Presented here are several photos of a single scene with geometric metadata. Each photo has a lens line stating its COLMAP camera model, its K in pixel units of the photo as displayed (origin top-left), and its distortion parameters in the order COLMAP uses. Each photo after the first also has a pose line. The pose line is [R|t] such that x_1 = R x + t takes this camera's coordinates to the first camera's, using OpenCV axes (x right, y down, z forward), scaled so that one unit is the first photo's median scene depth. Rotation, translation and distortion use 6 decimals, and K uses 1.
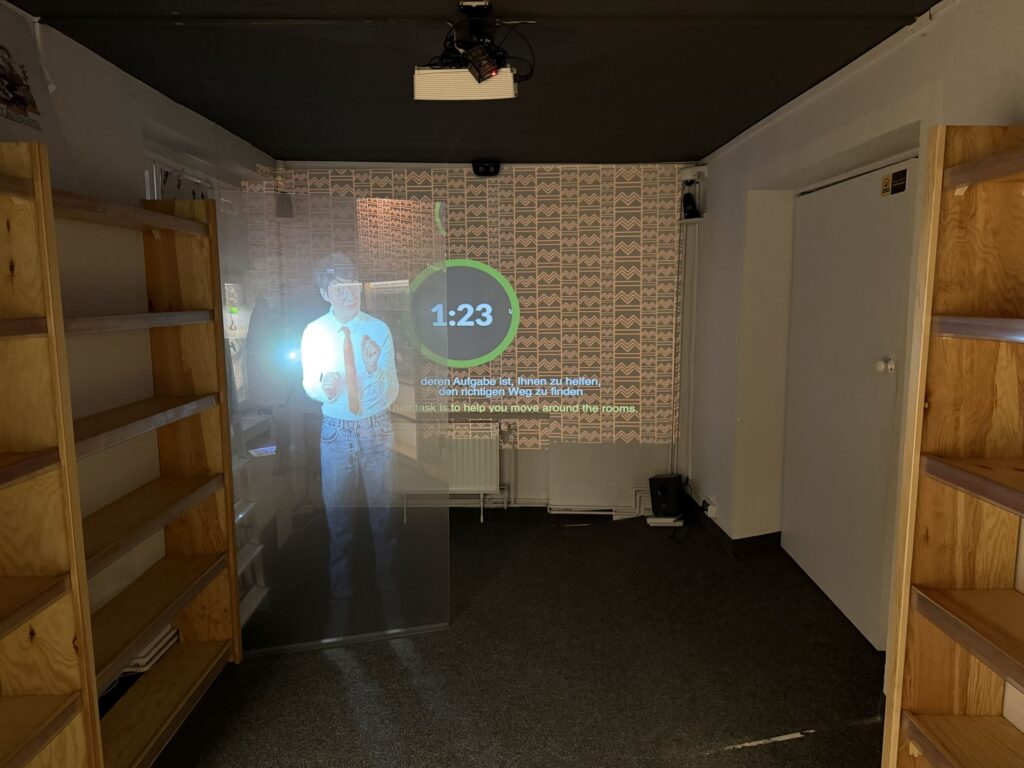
lens RADIAL K [[697.7, 0, 512.0], [0, 697.7, 384.0], [0, 0, 1]] dist [0.165839, -0.160960]
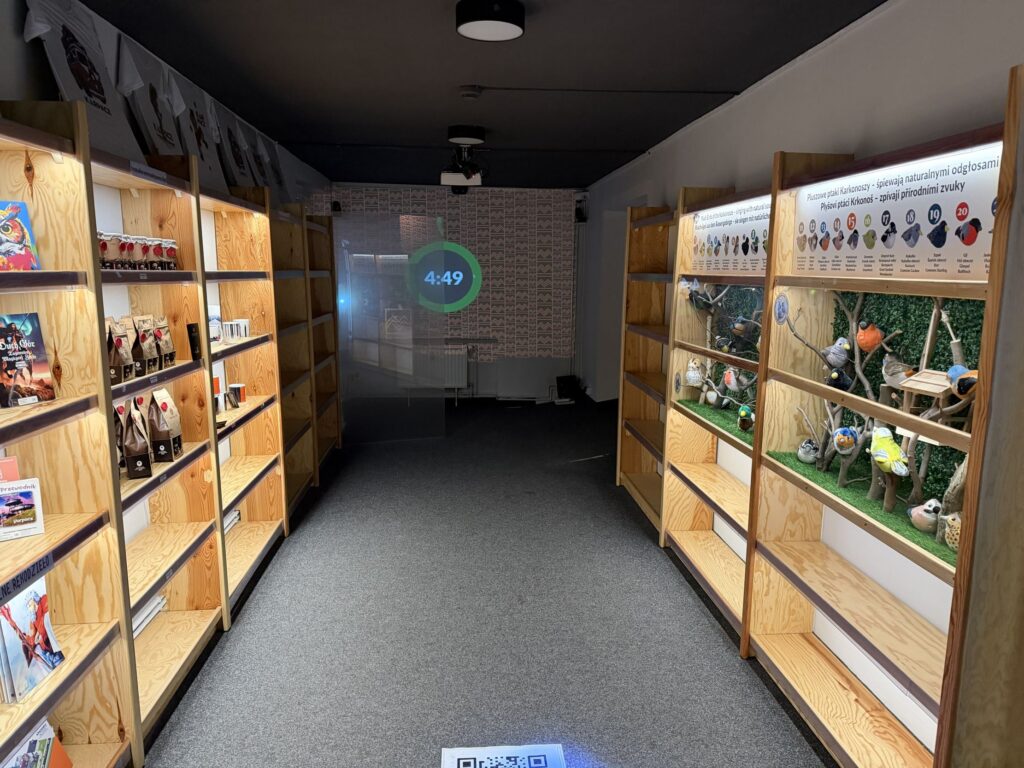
lens RADIAL K [[697.7, 0, 512.0], [0, 697.7, 384.0], [0, 0, 1]] dist [0.165839, -0.160960]
pose [[0.997662, 0.000259, 0.068335, -0.026483], [-0.002564, 0.999431, 0.033644, 0.096367], [-0.068287, -0.033741, 0.997095, -0.676579]]
